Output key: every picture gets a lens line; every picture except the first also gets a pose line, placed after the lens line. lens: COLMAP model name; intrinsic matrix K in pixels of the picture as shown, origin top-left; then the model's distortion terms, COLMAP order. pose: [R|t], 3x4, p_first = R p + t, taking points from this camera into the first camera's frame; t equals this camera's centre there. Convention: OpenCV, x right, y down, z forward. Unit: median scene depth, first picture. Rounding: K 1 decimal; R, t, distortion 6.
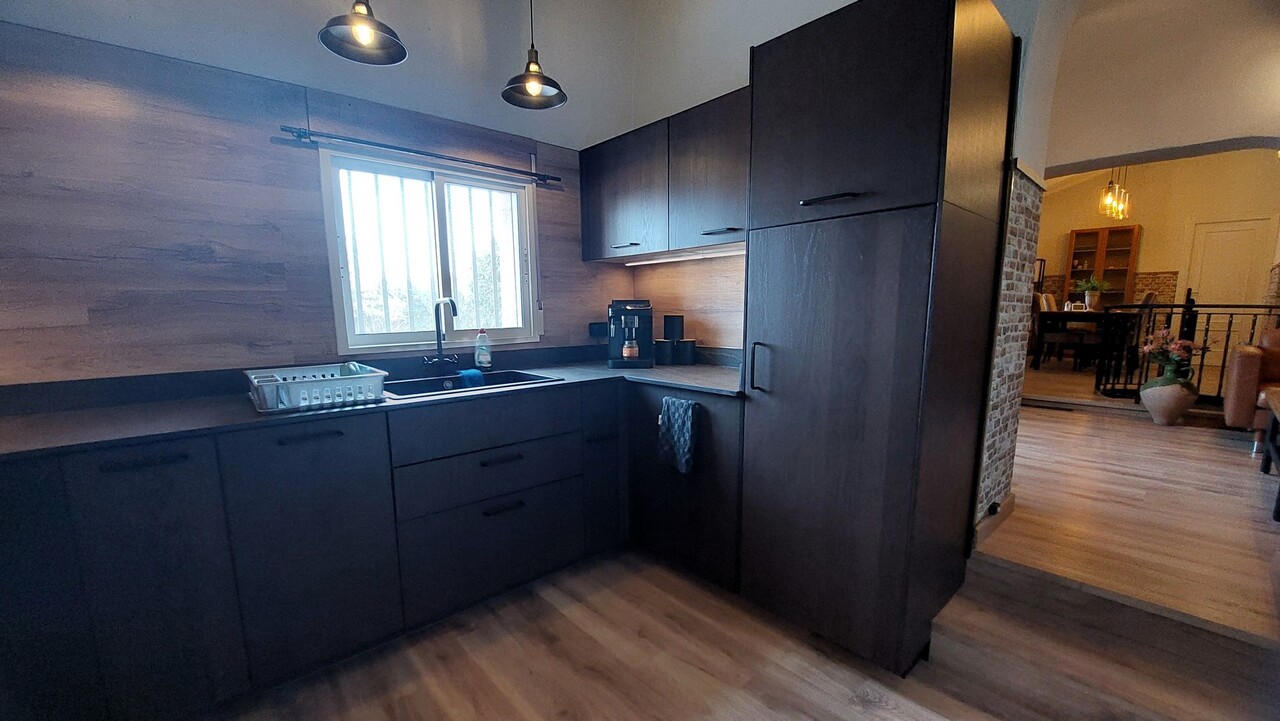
lens RADIAL K [[510.1, 0, 631.0], [0, 510.1, 384.5], [0, 0, 1]] dist [-0.013646, -0.000789]
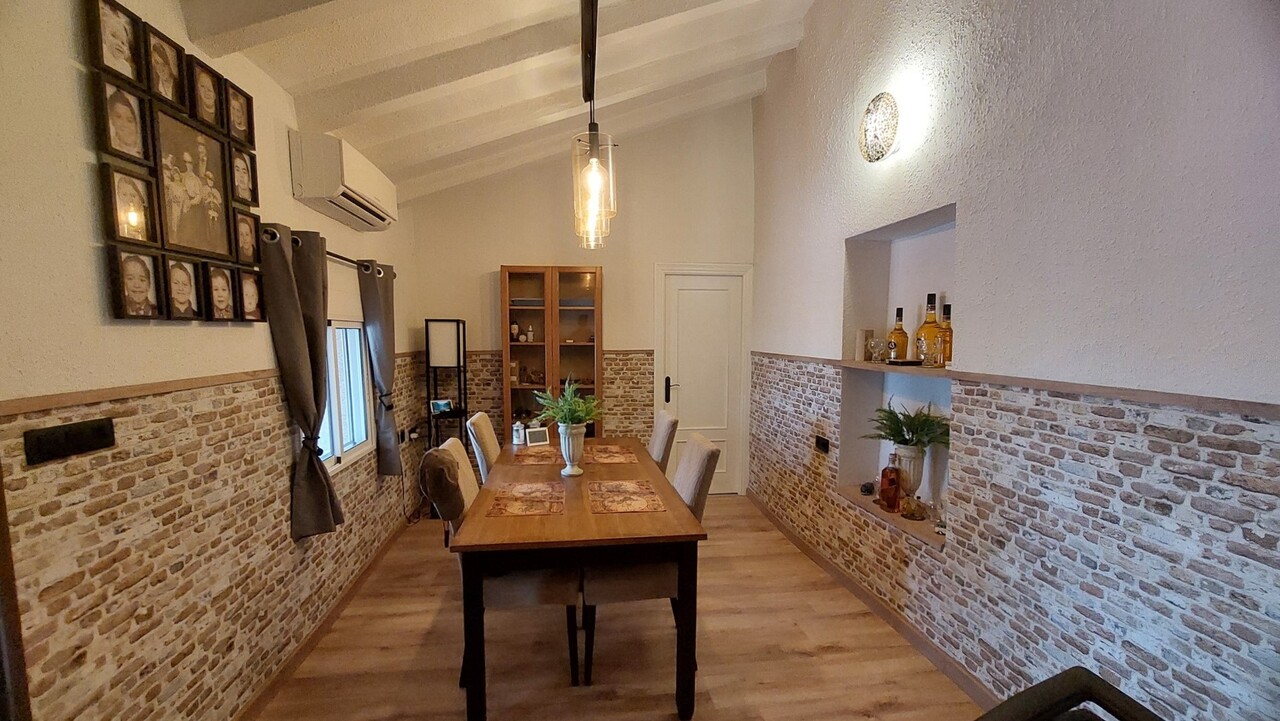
lens RADIAL K [[500.6, 0, 636.2], [0, 500.6, 389.4], [0, 0, 1]] dist [-0.024501, -0.000312]
pose [[0.556308, -0.091075, 0.825970, 0.570027], [0.127560, 0.991554, 0.023419, -0.192147], [-0.821127, 0.092332, 0.563227, 0.669927]]
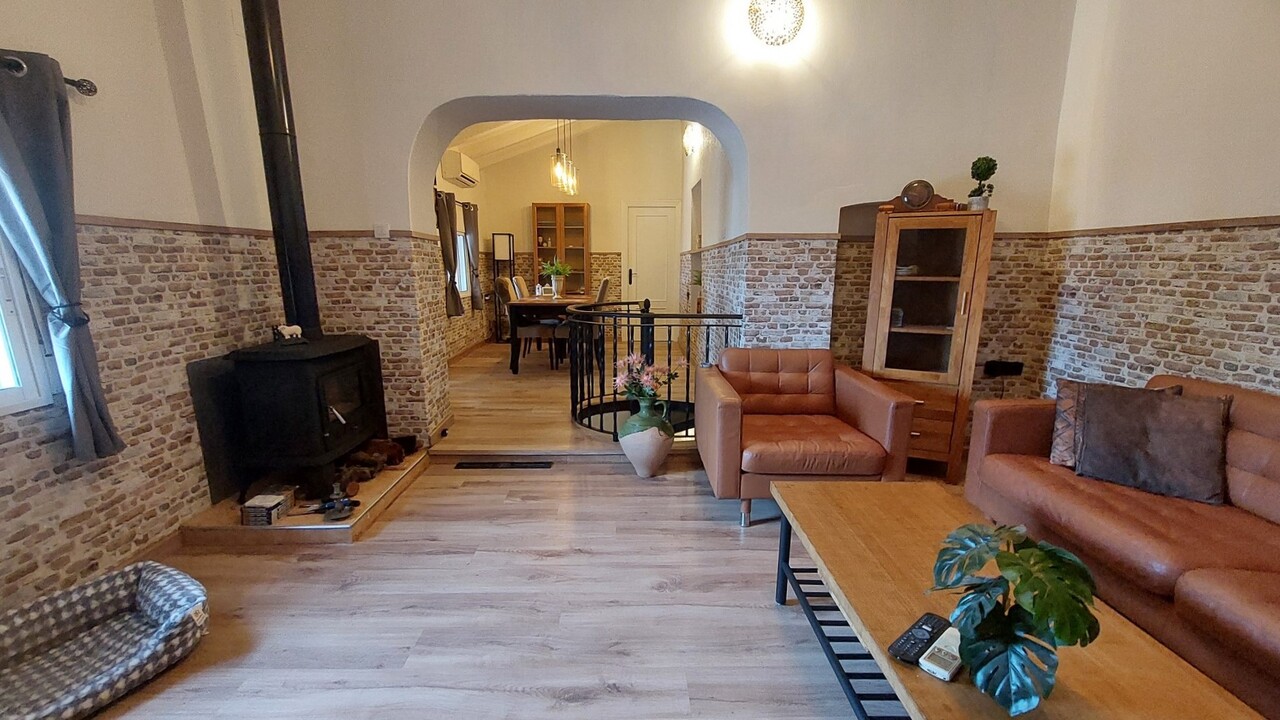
lens RADIAL K [[510.1, 0, 631.0], [0, 510.1, 384.0], [0, 0, 1]] dist [-0.013646, -0.000789]
pose [[0.653116, -0.170162, 0.737892, 0.286056], [0.114995, 0.985412, 0.125458, -0.087512], [-0.748476, 0.002915, 0.663155, 0.288545]]
